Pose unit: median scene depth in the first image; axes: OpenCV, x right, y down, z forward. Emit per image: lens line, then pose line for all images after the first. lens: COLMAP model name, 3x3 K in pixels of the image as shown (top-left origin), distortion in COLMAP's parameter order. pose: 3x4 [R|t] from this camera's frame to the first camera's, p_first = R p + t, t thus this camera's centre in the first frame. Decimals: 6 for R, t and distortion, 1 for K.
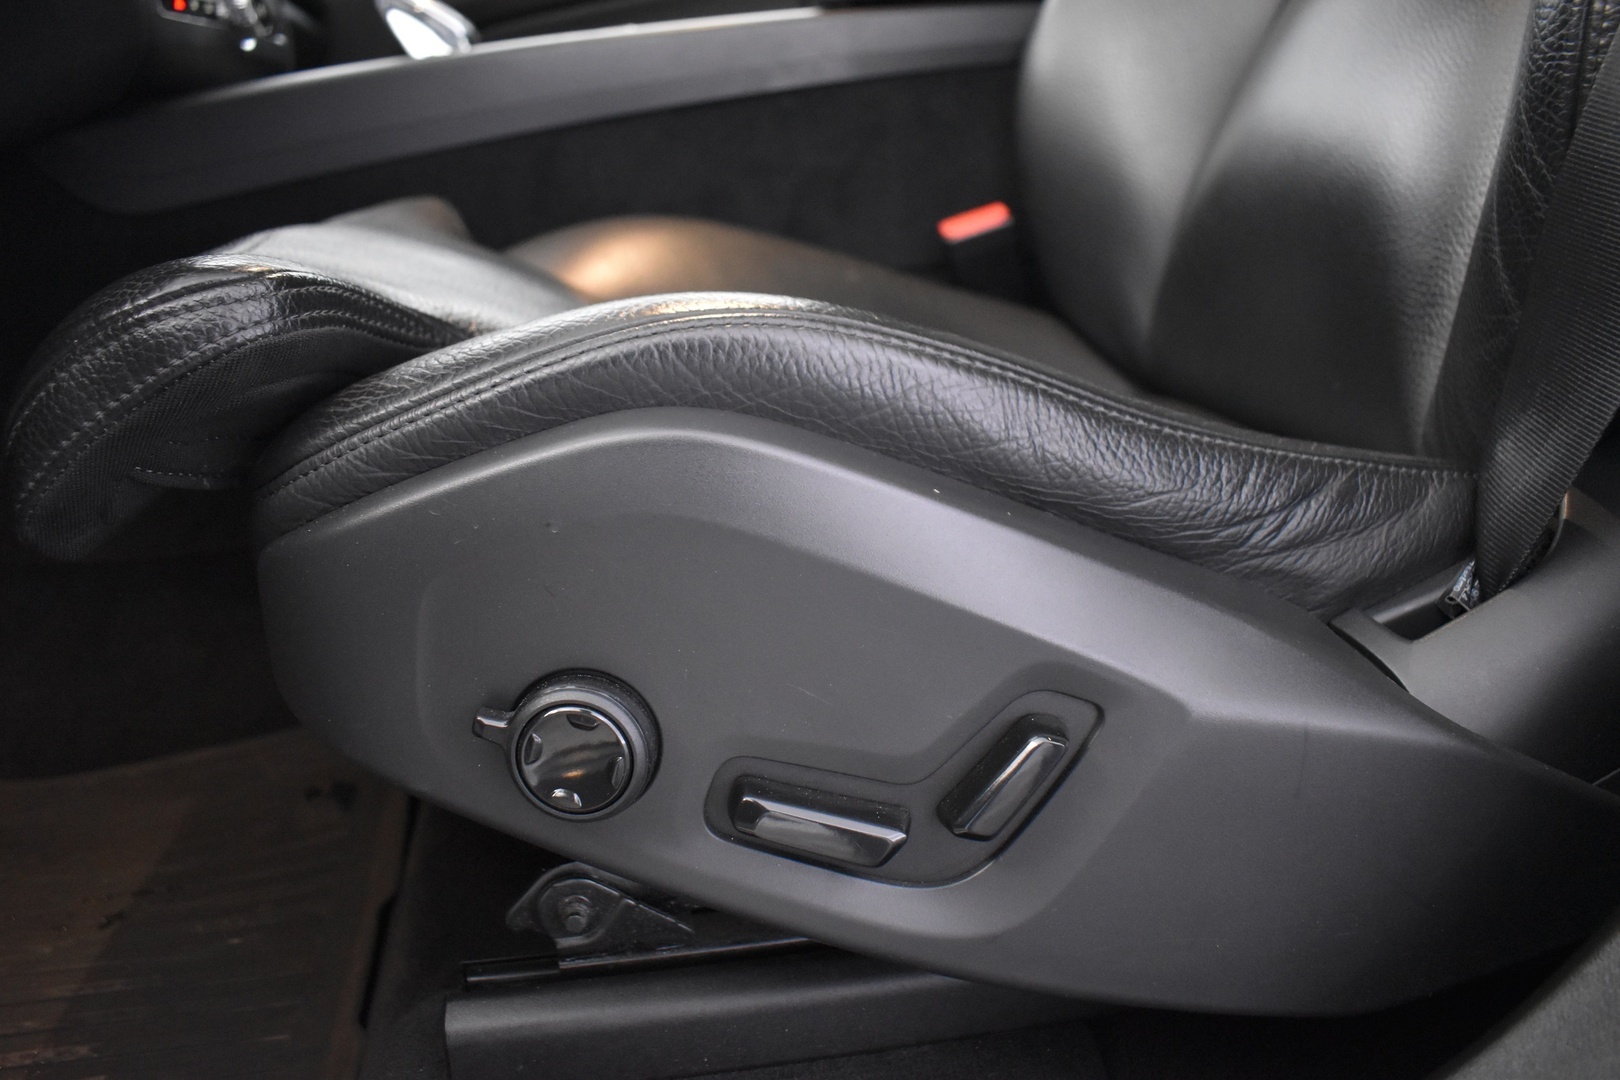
lens RADIAL K [[1271.5, 0, 810.0], [0, 1271.5, 540.0], [0, 0, 1]] dist [-0.086316, 0.005090]
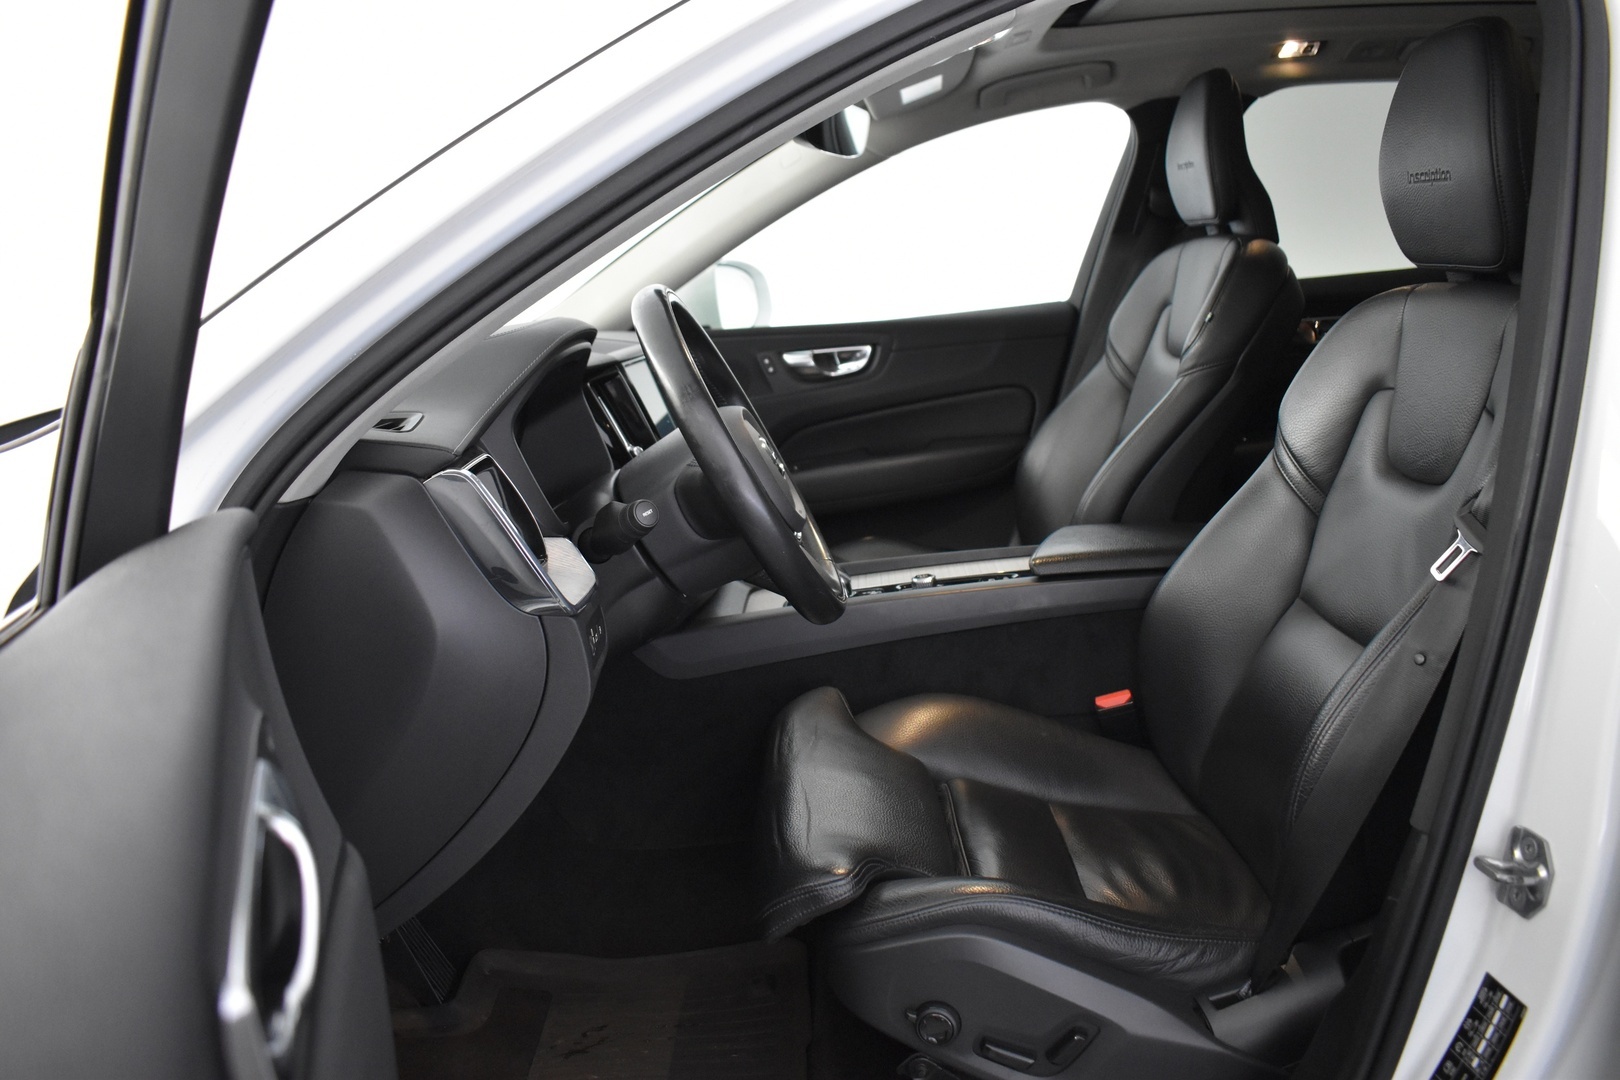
lens RADIAL K [[1271.5, 0, 810.0], [0, 1271.5, 540.0], [0, 0, 1]] dist [-0.086316, 0.005090]
pose [[0.984366, 0.056881, -0.166695, -0.028733], [-0.070223, 0.994687, -0.075270, -0.703864], [0.161528, 0.085799, 0.983131, -2.036587]]
